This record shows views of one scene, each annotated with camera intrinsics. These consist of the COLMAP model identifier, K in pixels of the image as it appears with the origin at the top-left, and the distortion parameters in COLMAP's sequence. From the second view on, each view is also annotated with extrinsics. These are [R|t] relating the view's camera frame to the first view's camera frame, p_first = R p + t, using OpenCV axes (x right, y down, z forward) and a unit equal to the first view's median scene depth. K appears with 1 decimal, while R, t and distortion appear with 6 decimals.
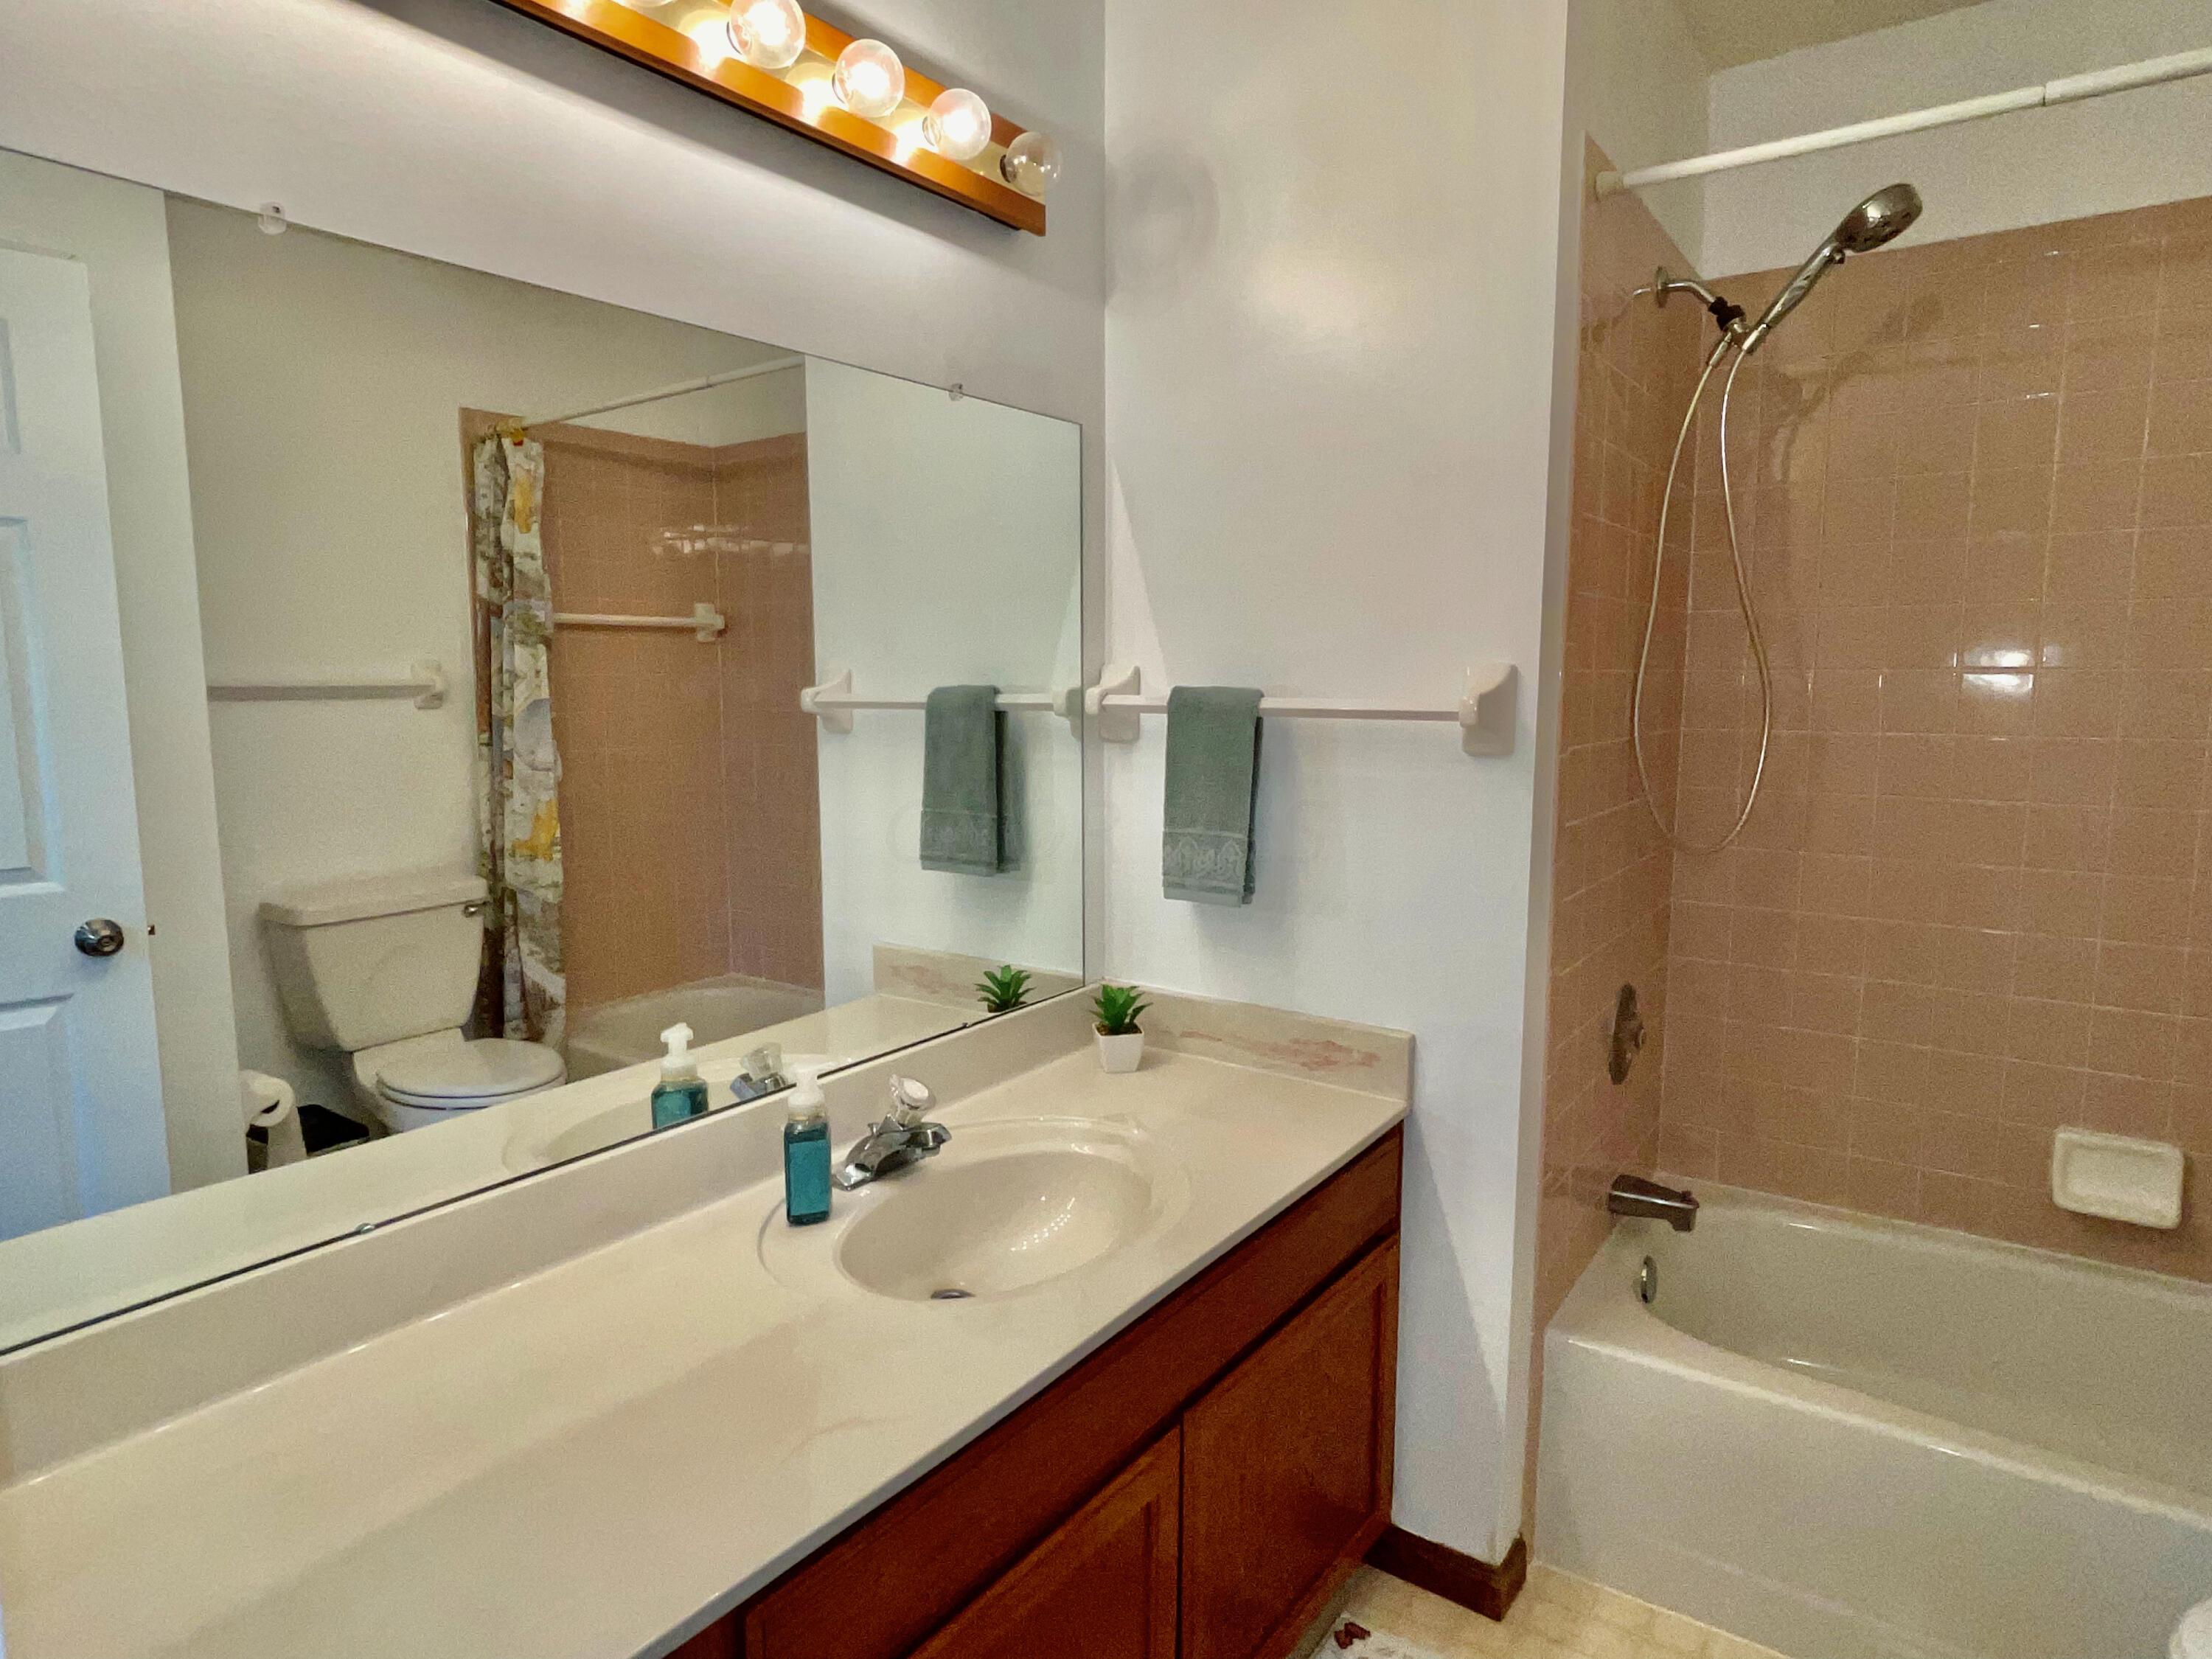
lens RADIAL K [[1251.4, 0, 1102.8], [0, 1251.4, 820.5], [0, 0, 1]] dist [-0.000782, -0.000739]
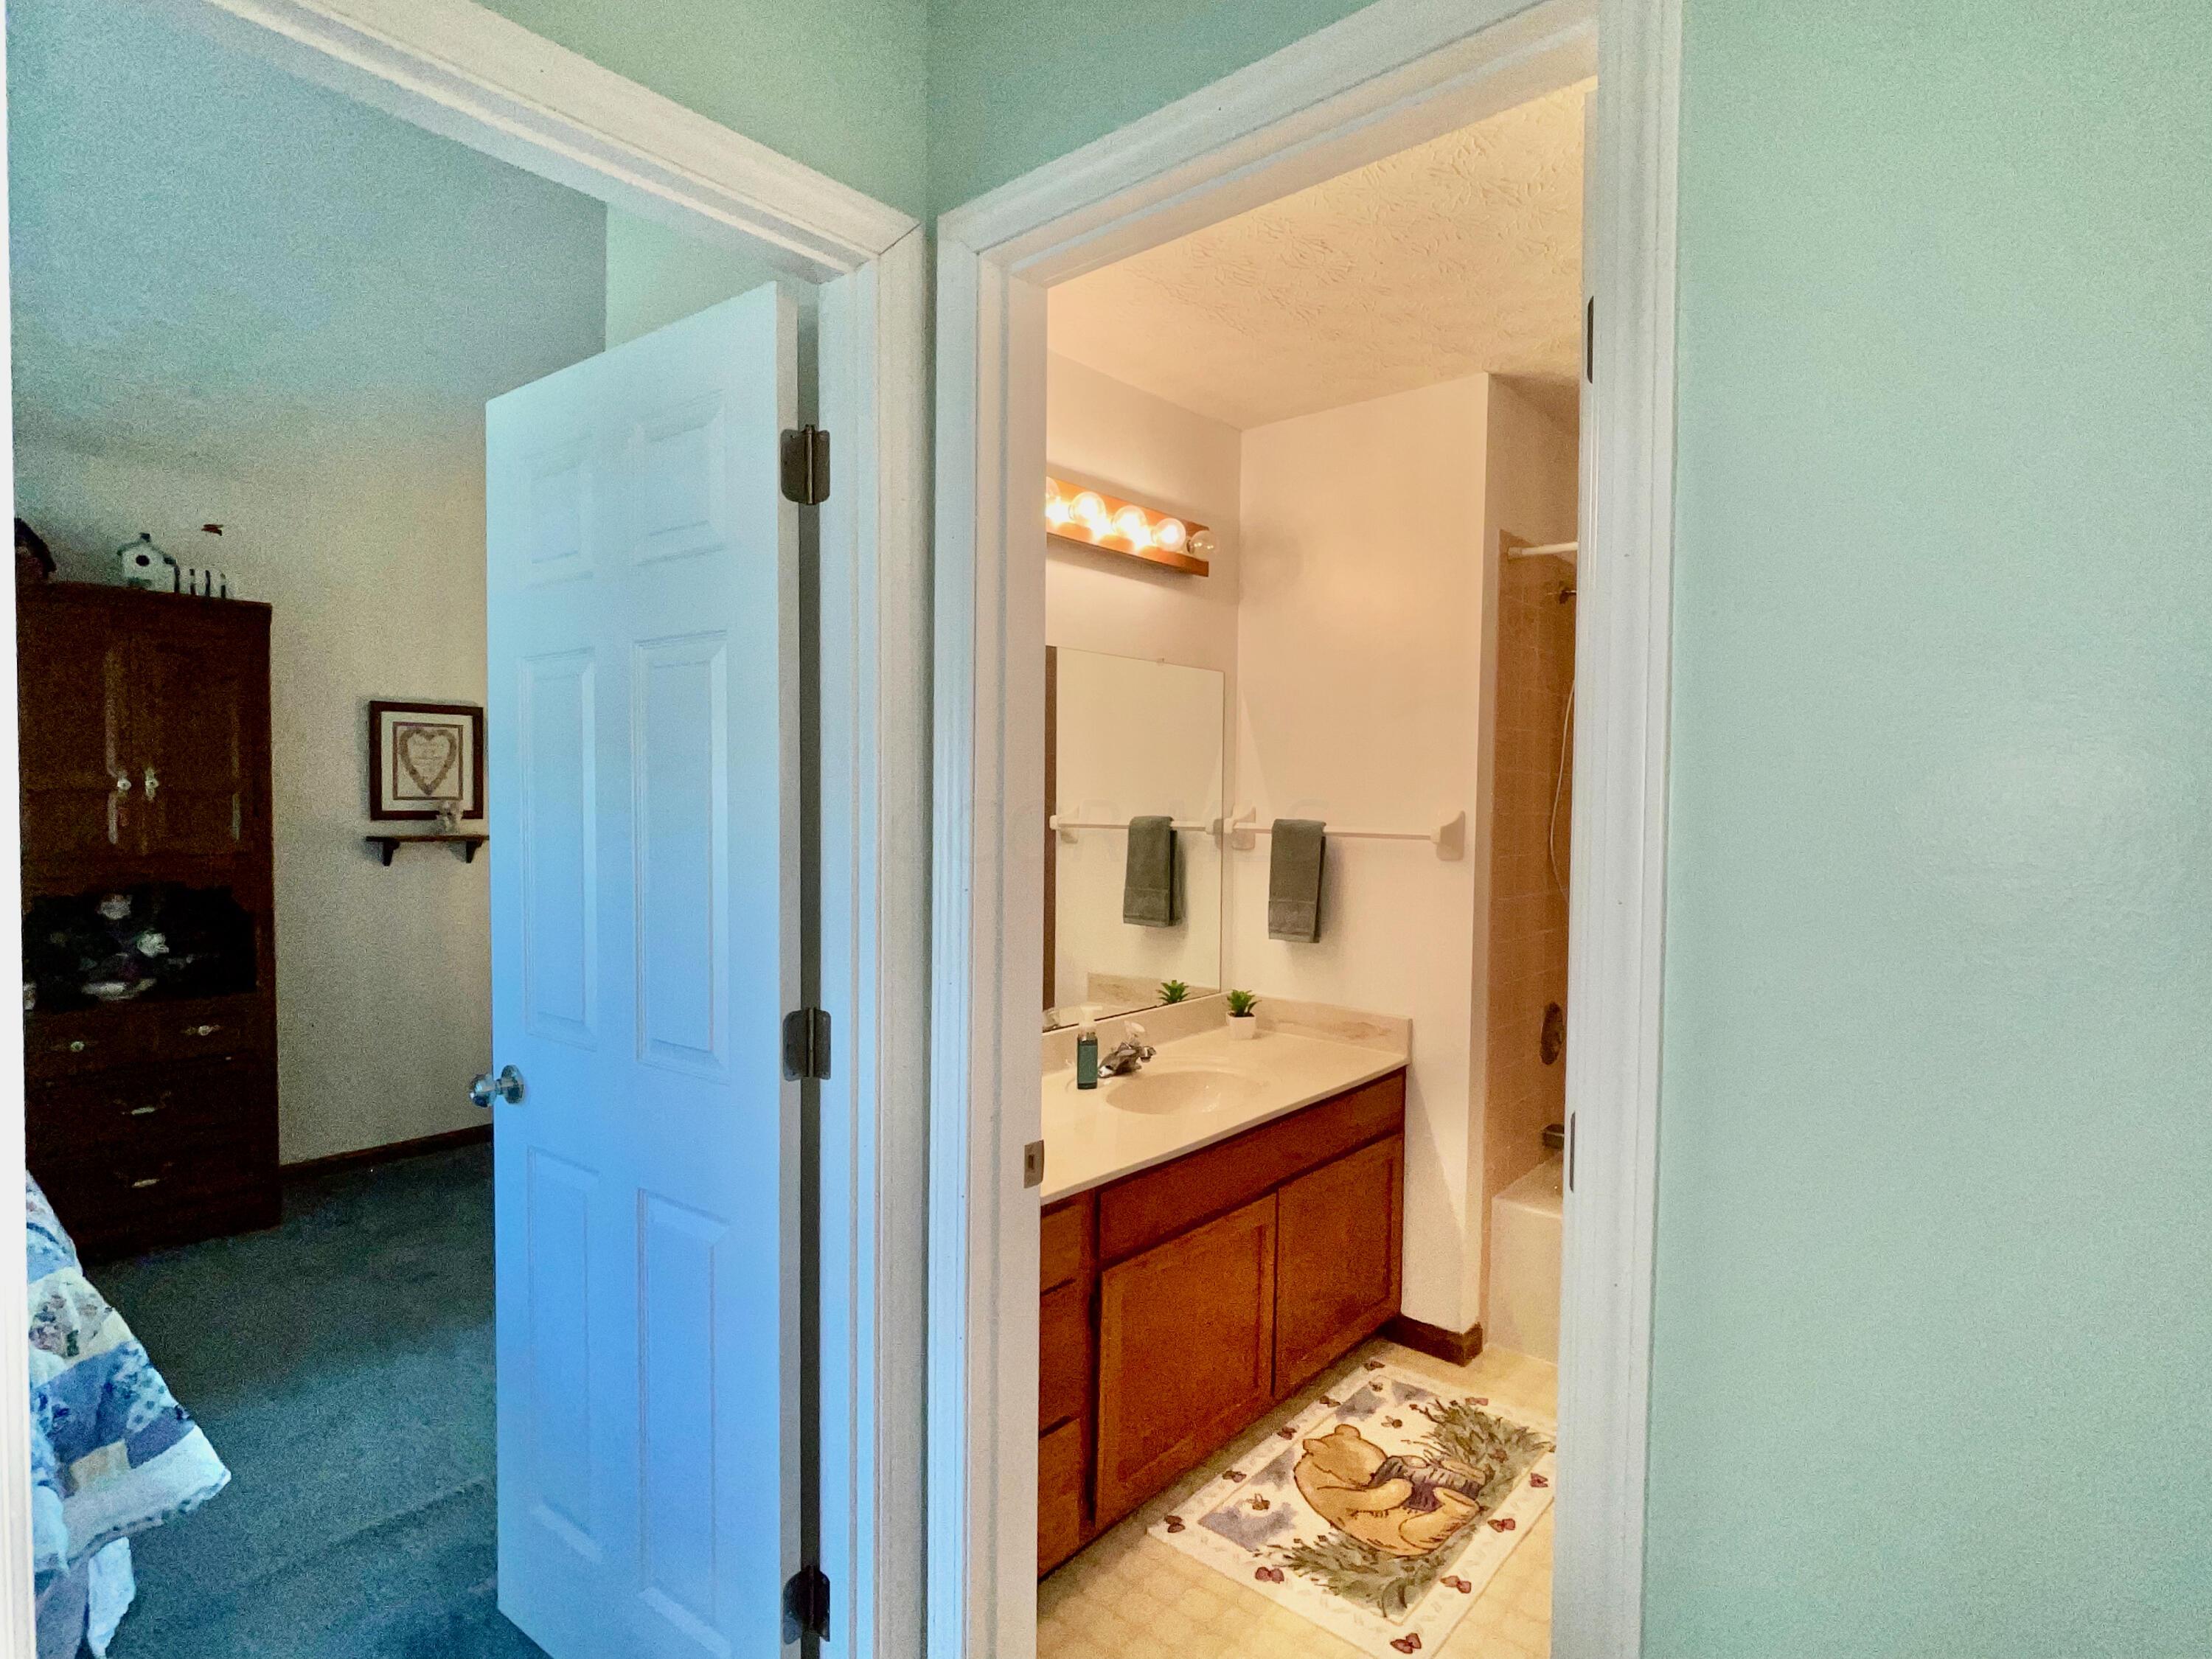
lens RADIAL K [[1124.0, 0, 1108.8], [0, 1124.0, 834.1], [0, 0, 1]] dist [0.018841, -0.000868]
pose [[0.996469, 0.016631, -0.082299, -0.047847], [-0.023531, 0.996223, -0.083586, 0.053874], [0.080598, 0.085227, 0.993096, -0.609447]]
